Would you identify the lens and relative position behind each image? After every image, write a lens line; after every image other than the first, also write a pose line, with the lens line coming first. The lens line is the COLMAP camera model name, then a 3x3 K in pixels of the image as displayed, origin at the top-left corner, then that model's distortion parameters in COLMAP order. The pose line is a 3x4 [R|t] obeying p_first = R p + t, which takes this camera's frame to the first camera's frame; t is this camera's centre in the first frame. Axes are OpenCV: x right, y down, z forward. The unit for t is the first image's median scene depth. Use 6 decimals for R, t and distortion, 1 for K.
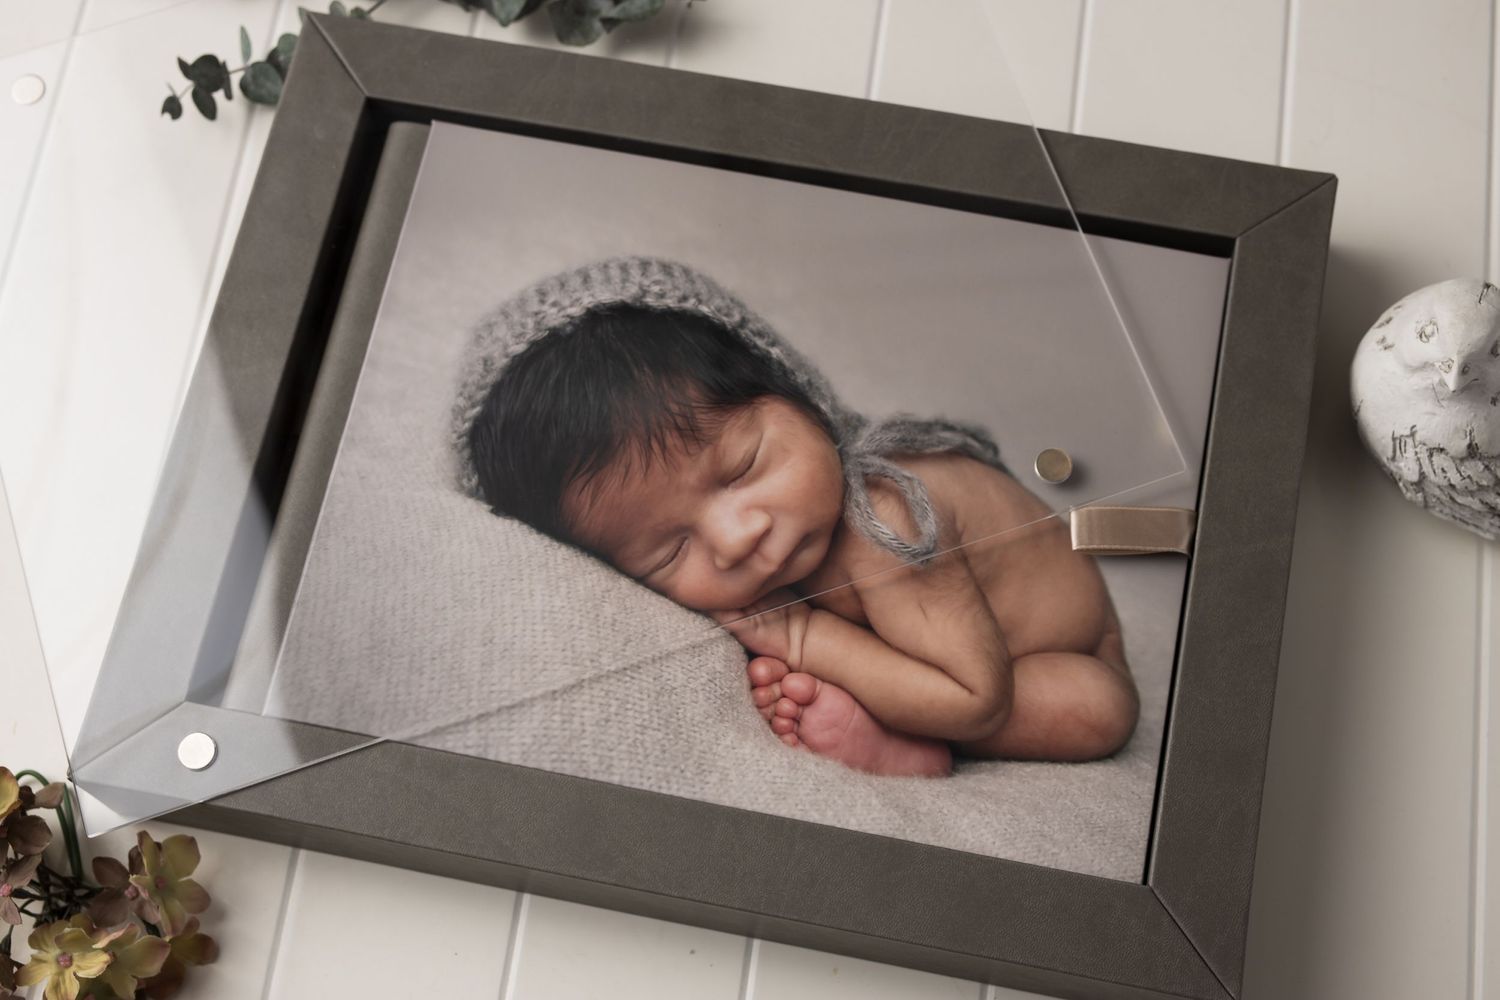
lens RADIAL K [[2144.8, 0, 754.0], [0, 2144.8, 495.4], [0, 0, 1]] dist [-0.018077, 0.000000]
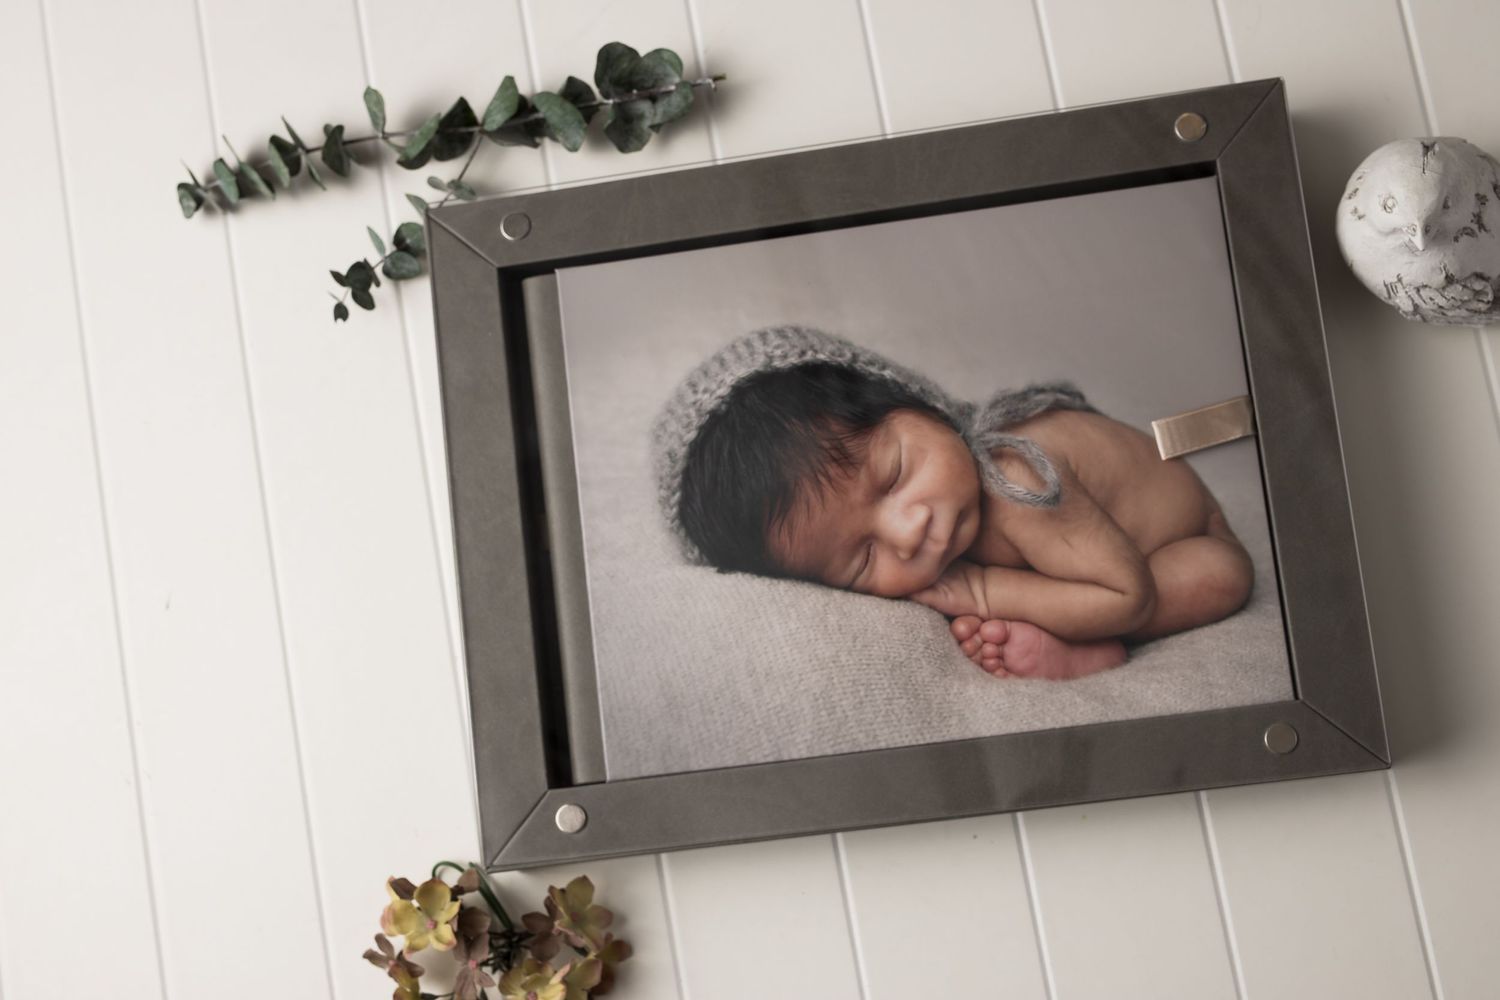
lens RADIAL K [[2144.8, 0, 747.2], [0, 2144.8, 491.9], [0, 0, 1]] dist [-0.018077, 0.000000]
pose [[0.946062, -0.318463, -0.059560, -0.015348], [0.323984, 0.929459, 0.176467, -0.256903], [-0.000839, -0.186245, 0.982503, -0.242204]]
